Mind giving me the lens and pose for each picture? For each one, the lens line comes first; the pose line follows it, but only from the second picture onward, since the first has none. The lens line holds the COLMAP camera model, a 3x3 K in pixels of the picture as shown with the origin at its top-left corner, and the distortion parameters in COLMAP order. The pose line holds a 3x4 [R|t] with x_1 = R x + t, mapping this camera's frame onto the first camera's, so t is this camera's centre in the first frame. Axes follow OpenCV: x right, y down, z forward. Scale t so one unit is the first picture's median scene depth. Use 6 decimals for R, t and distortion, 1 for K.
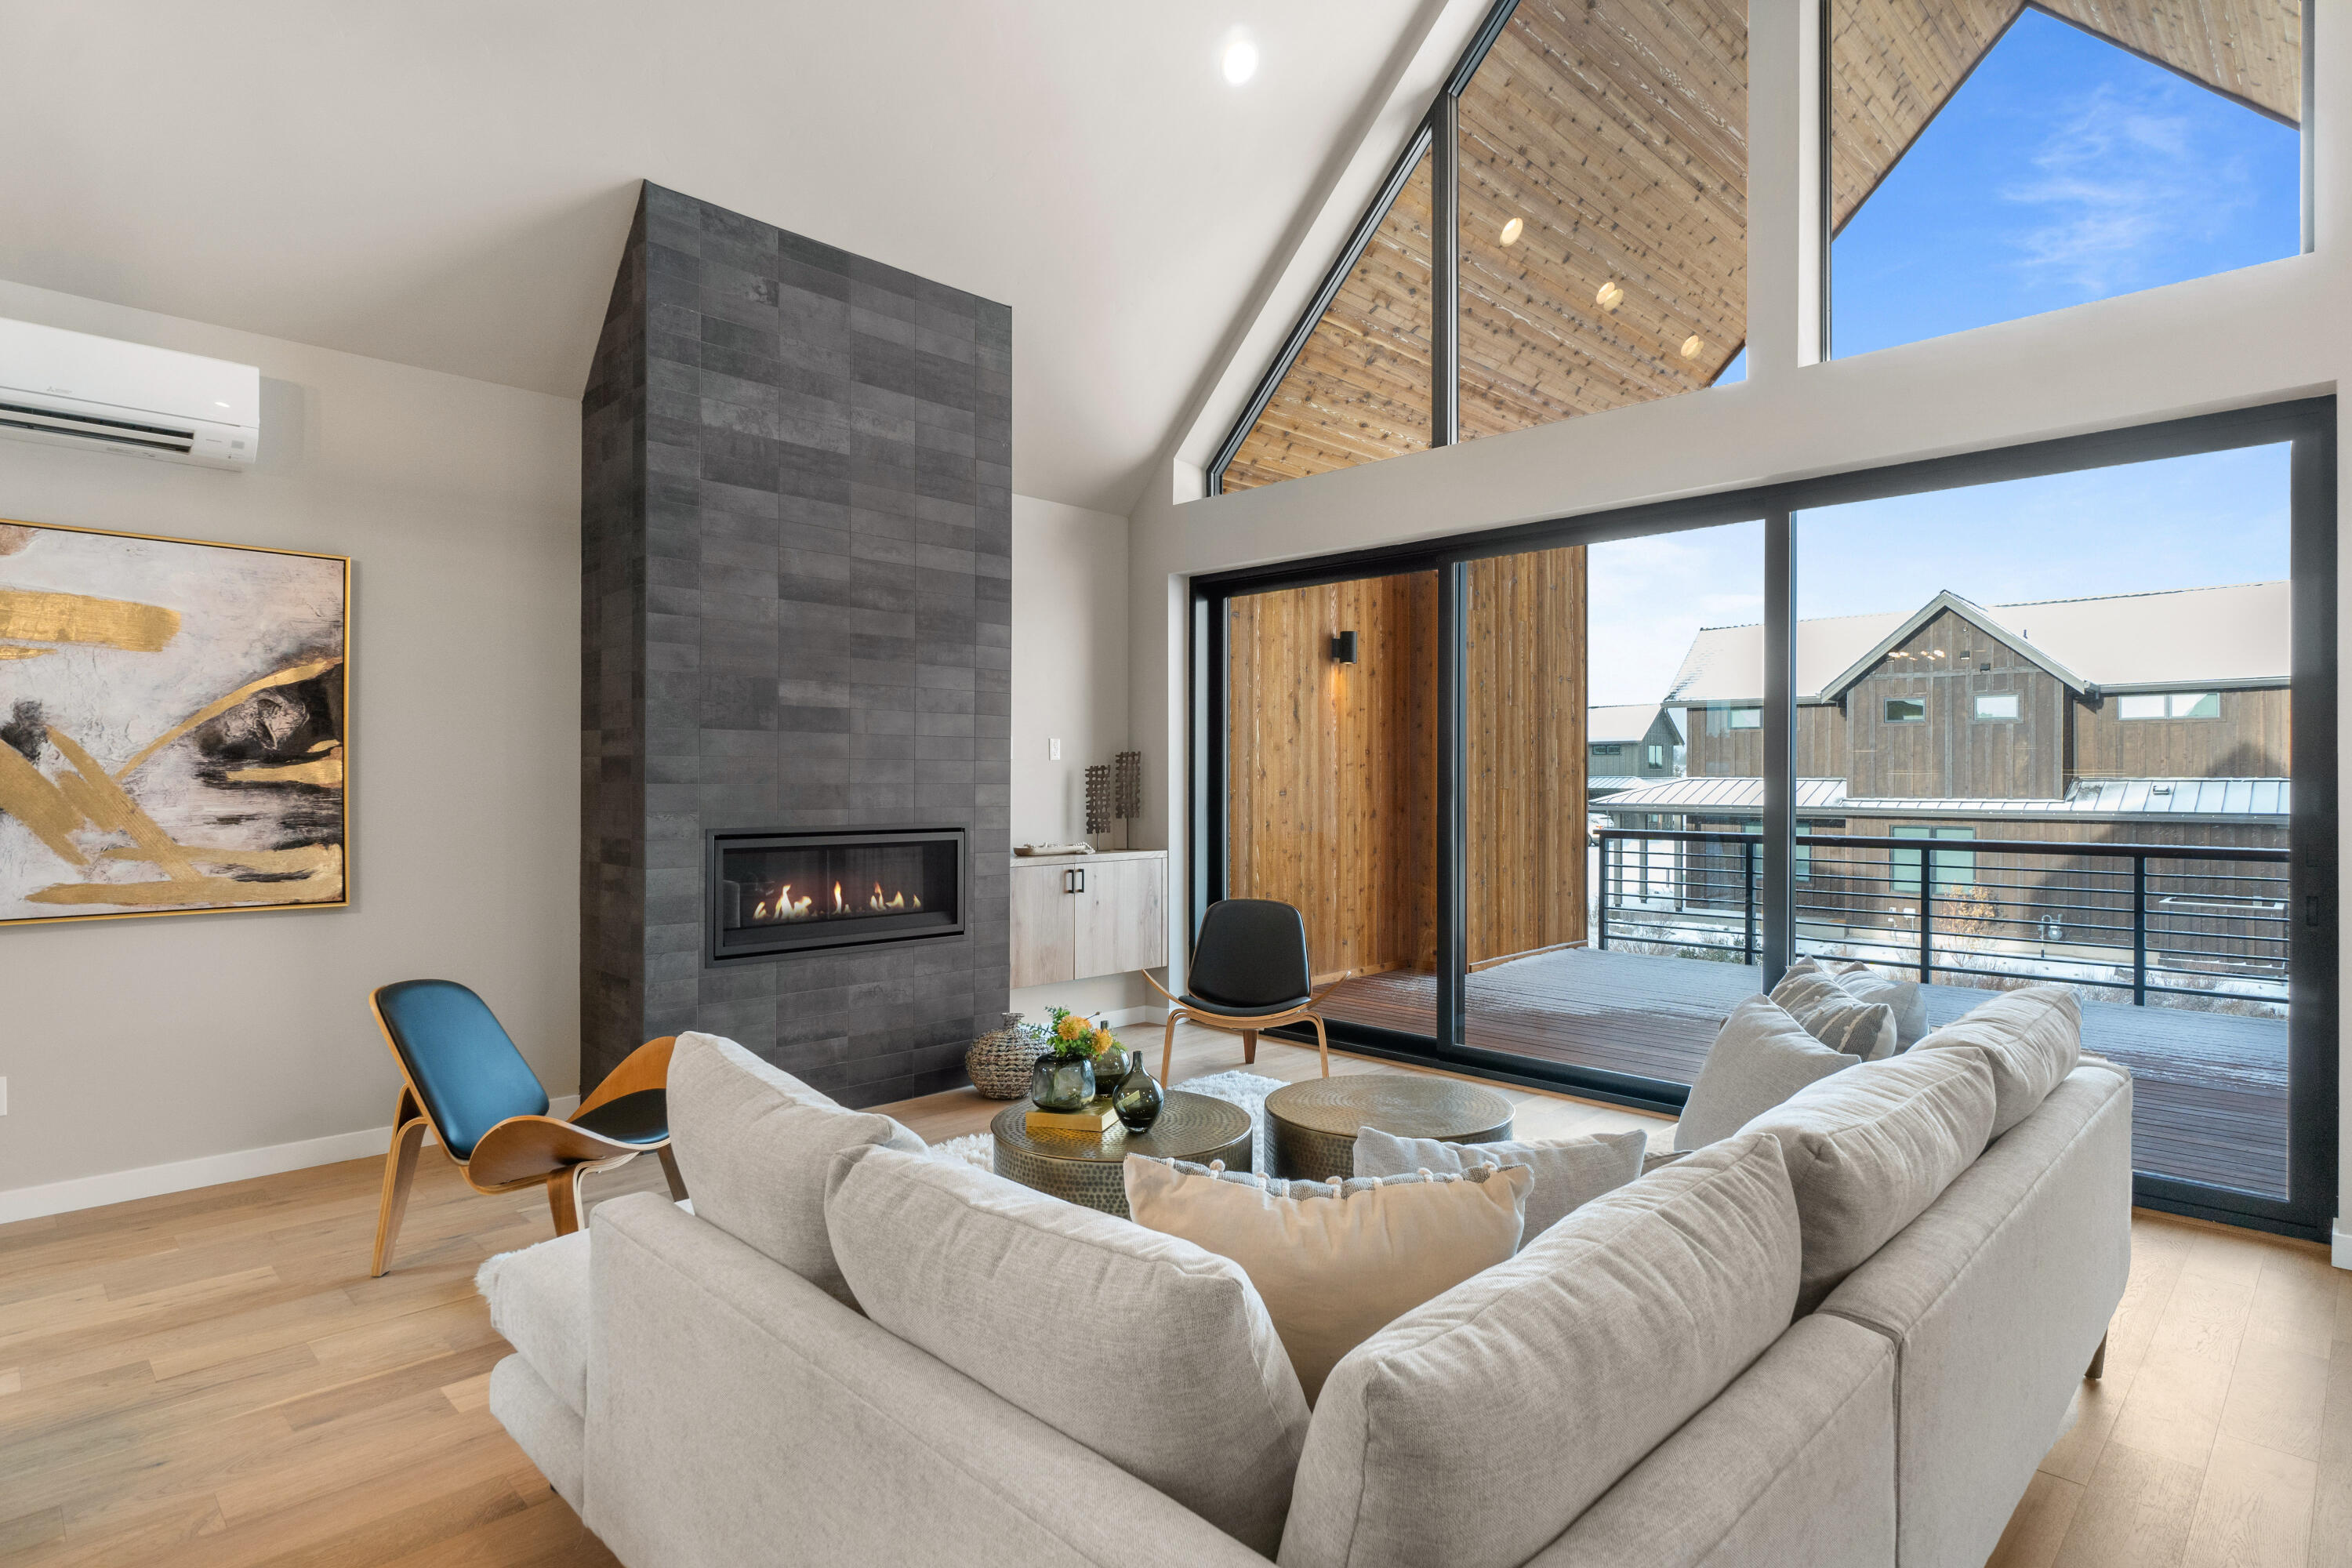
lens RADIAL K [[1213.5, 0, 1181.8], [0, 1213.5, 780.3], [0, 0, 1]] dist [-0.004296, 0.002421]
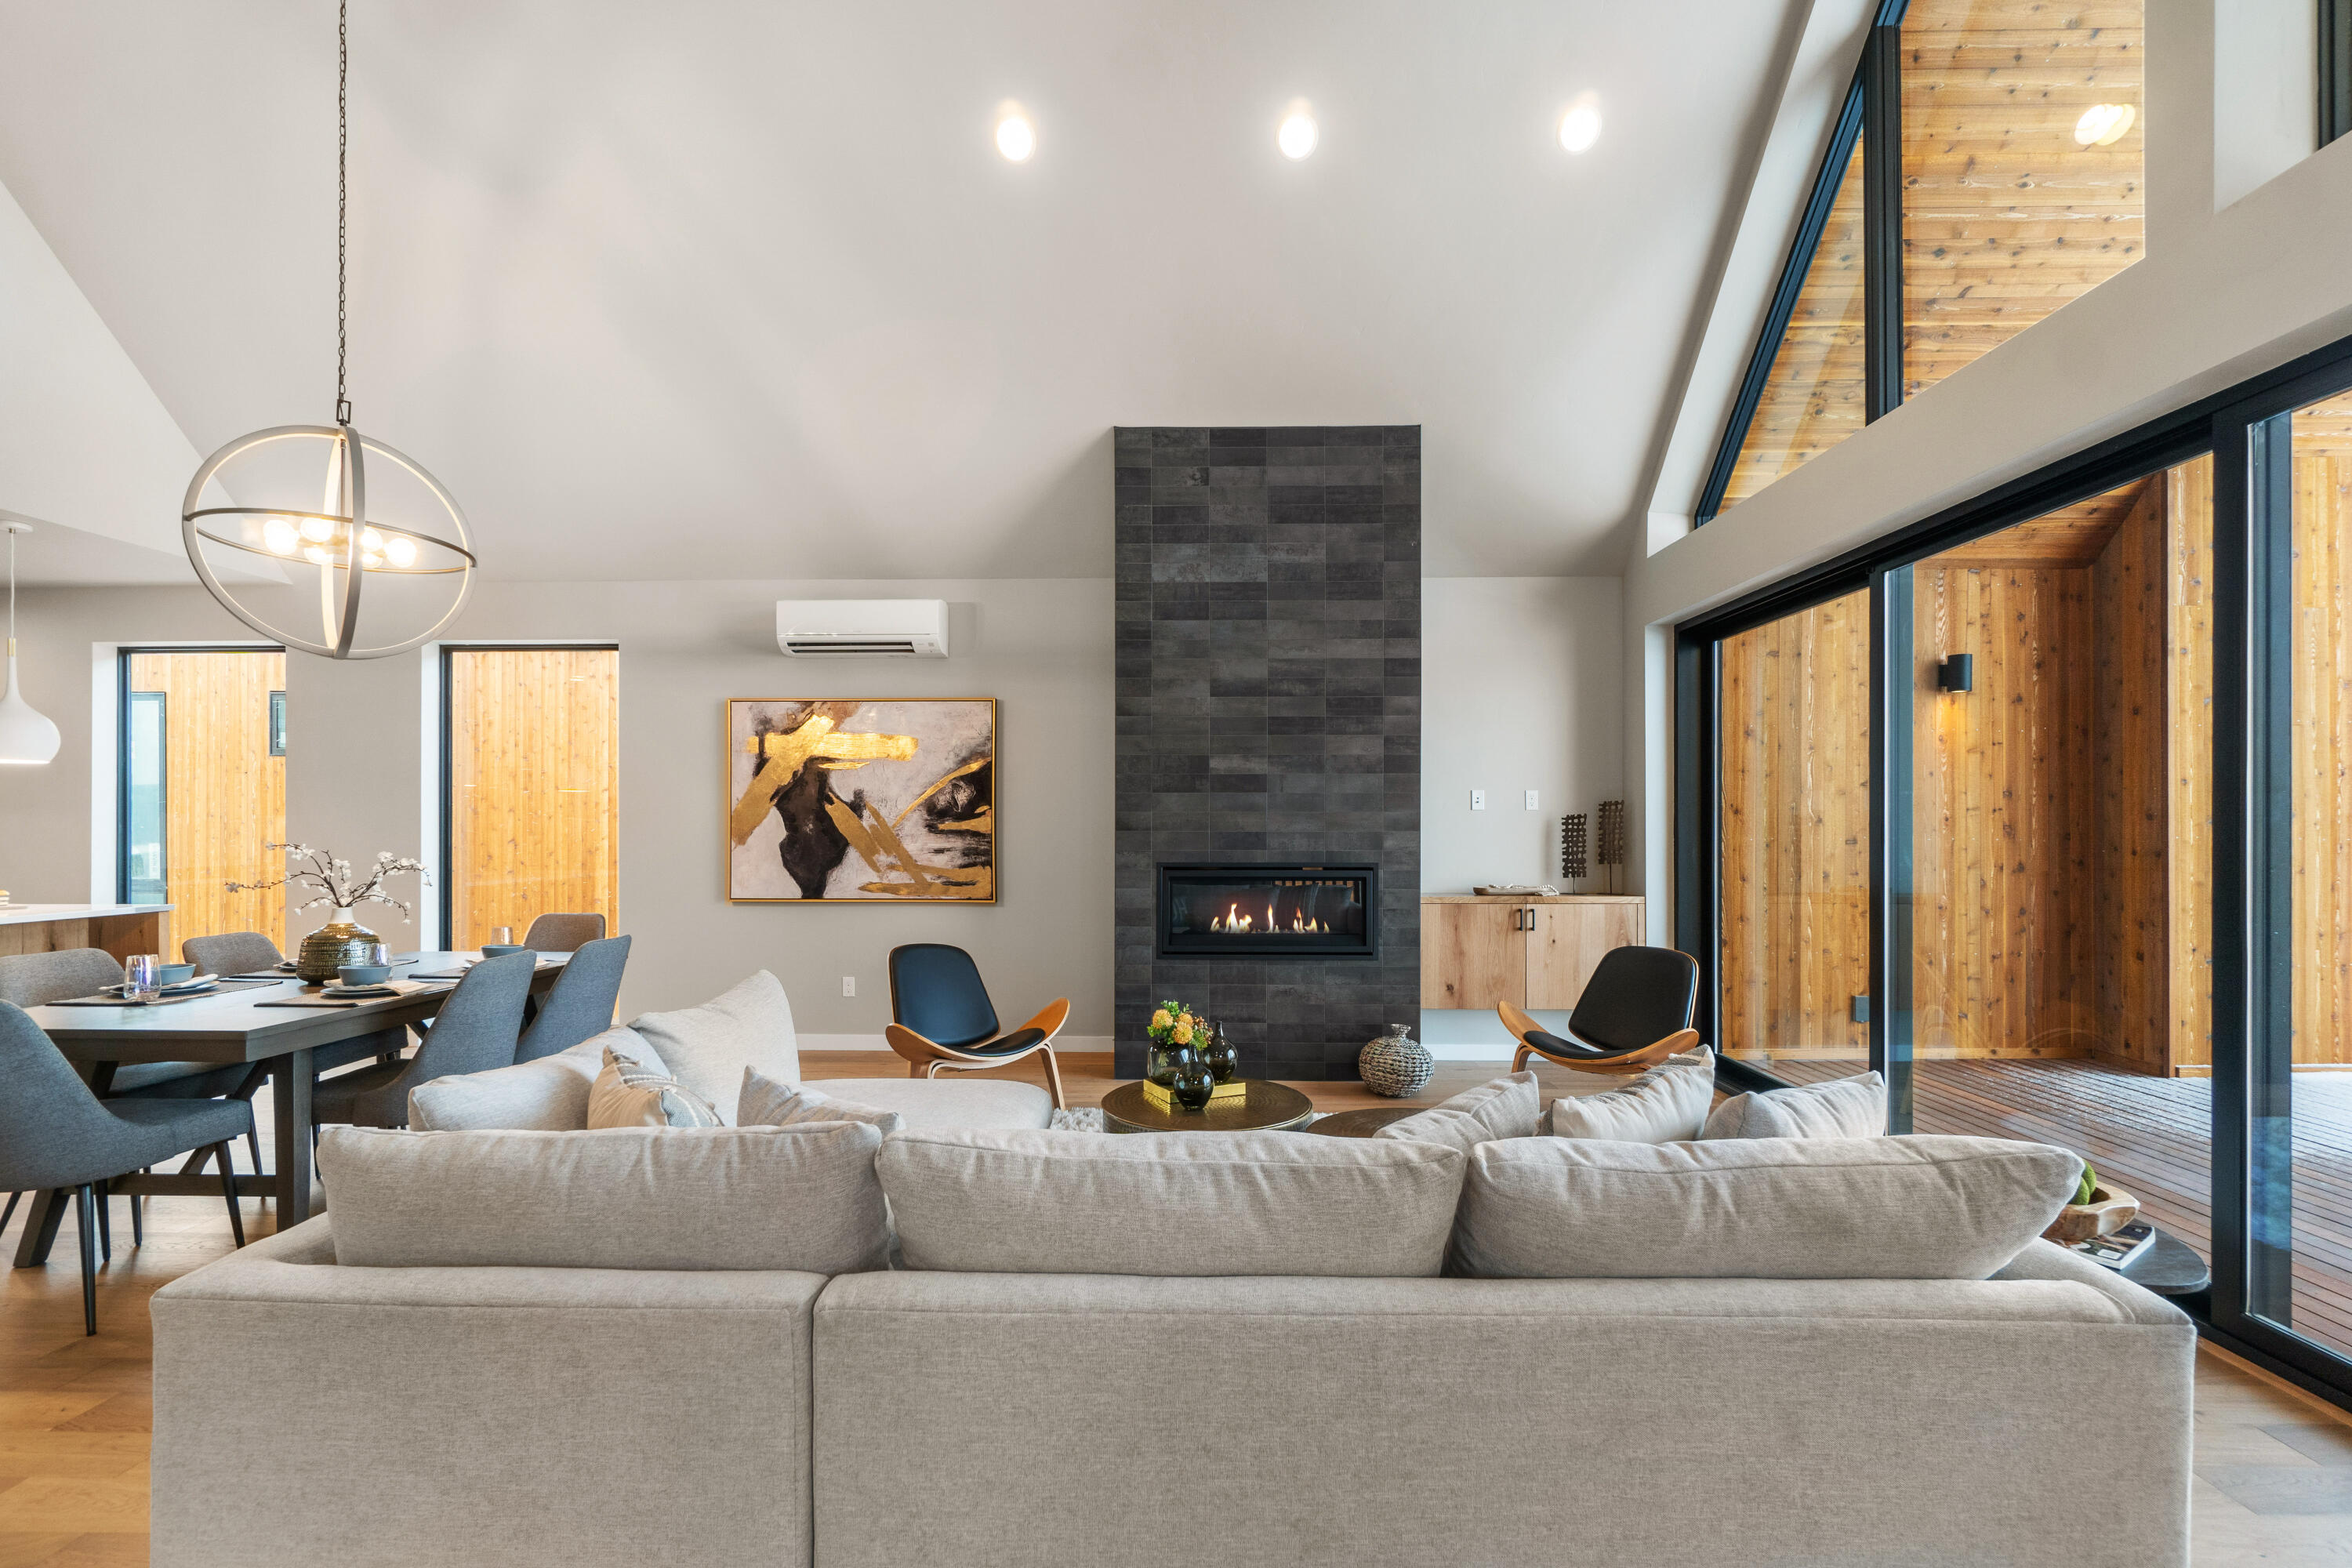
lens RADIAL K [[1024.8, 0, 1209.4], [0, 1024.8, 828.0], [0, 0, 1]] dist [-0.003344, -0.000325]
pose [[0.692157, -0.000918, -0.721746, 0.514386], [0.001335, 0.999999, 0.000008, -0.000717], [0.721746, -0.000969, 0.692158, 0.196982]]
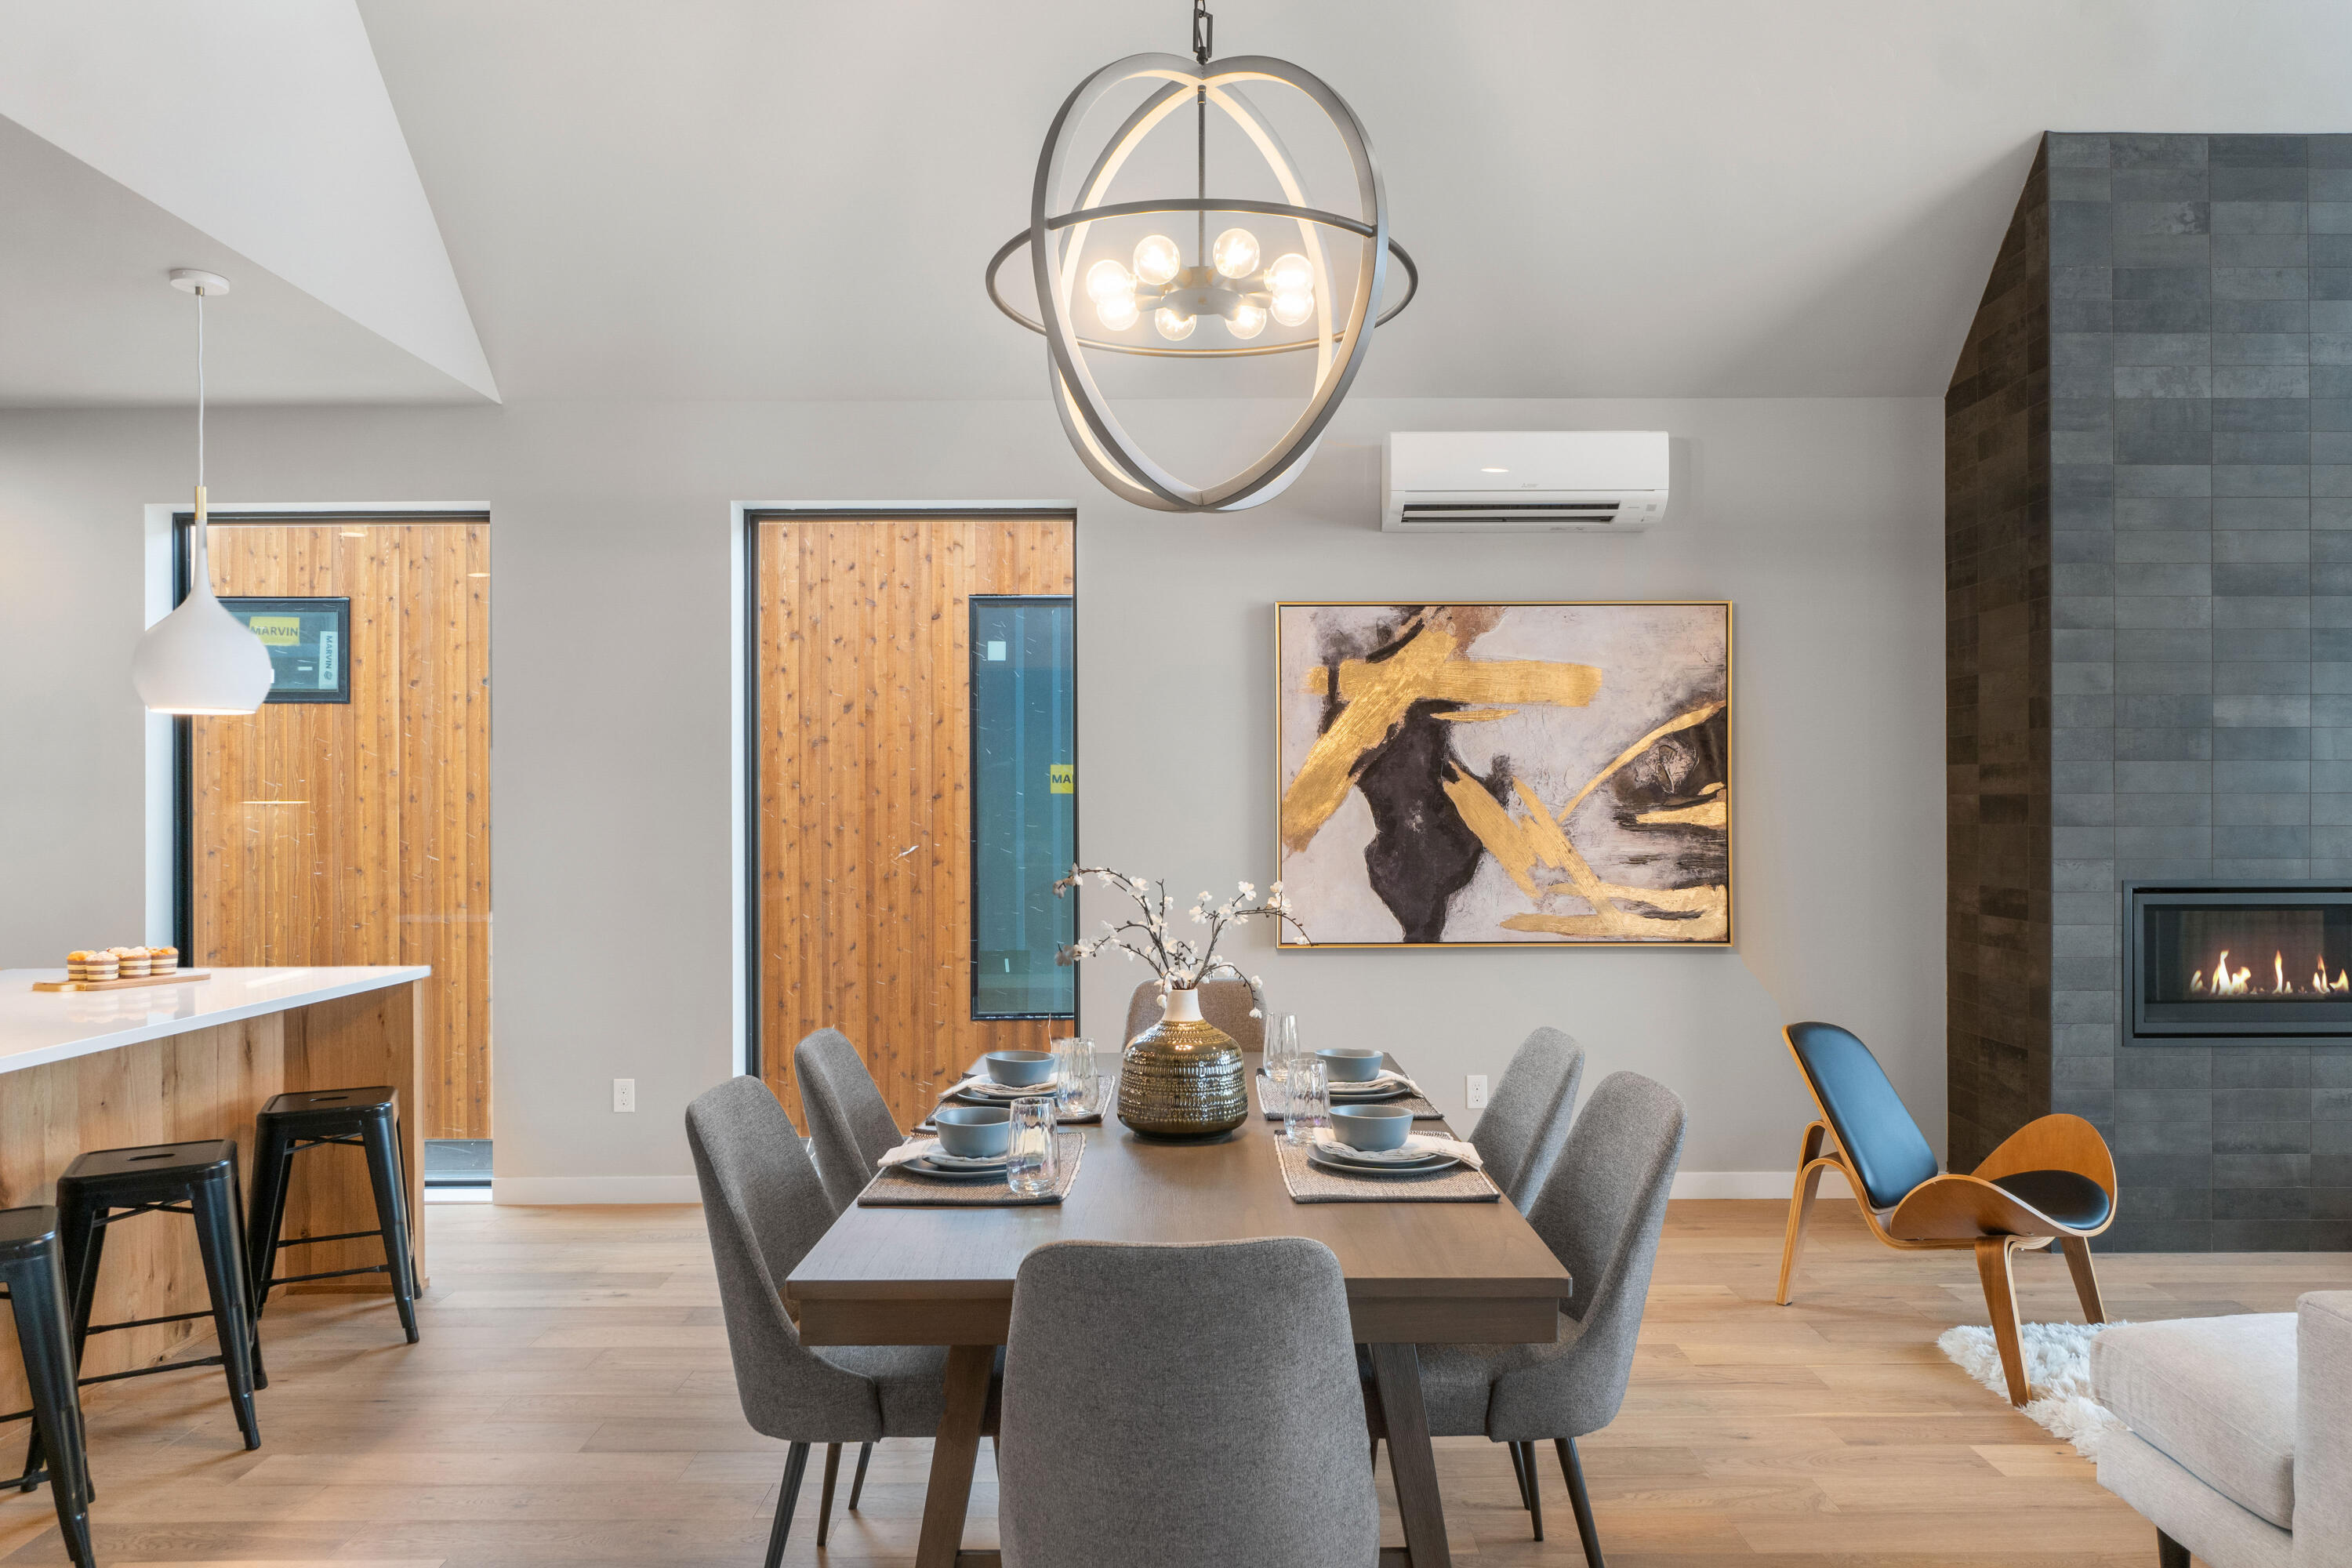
lens RADIAL K [[1494.5, 0, 1183.6], [0, 1494.5, 807.8], [0, 0, 1]] dist [-0.010442, 0.007402]
pose [[0.709239, -0.004165, -0.704956, -0.122689], [0.005353, 0.999986, -0.000523, -0.012523], [0.704948, -0.003403, 0.709251, -0.183168]]
